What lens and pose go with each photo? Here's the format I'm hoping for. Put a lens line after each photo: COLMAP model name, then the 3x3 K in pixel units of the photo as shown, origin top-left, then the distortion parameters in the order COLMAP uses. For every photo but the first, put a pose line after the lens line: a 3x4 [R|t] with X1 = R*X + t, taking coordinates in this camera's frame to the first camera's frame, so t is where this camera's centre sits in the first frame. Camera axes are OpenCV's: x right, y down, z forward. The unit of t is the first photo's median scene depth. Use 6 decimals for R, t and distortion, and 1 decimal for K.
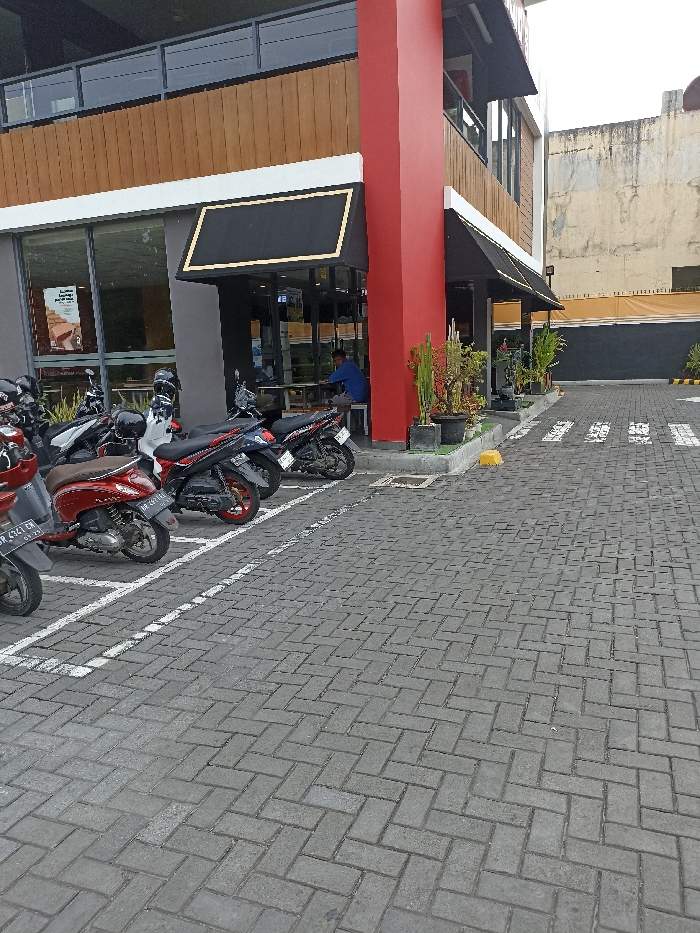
lens RADIAL K [[691.2, 0, 345.5], [0, 691.2, 469.0], [0, 0, 1]] dist [0.006310, 0.002174]
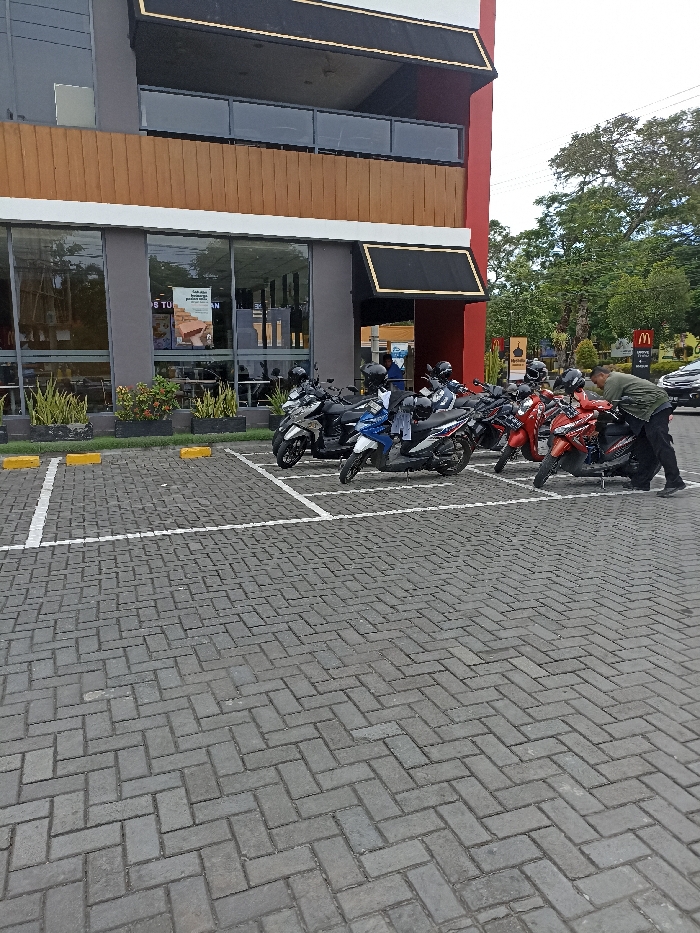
lens RADIAL K [[691.2, 0, 345.5], [0, 691.2, 469.0], [0, 0, 1]] dist [0.006310, 0.002174]
pose [[0.728823, -0.082450, 0.679720, -0.991888], [0.090323, 0.995625, 0.023922, 0.016769], [-0.678719, 0.043959, 0.733082, 0.051286]]
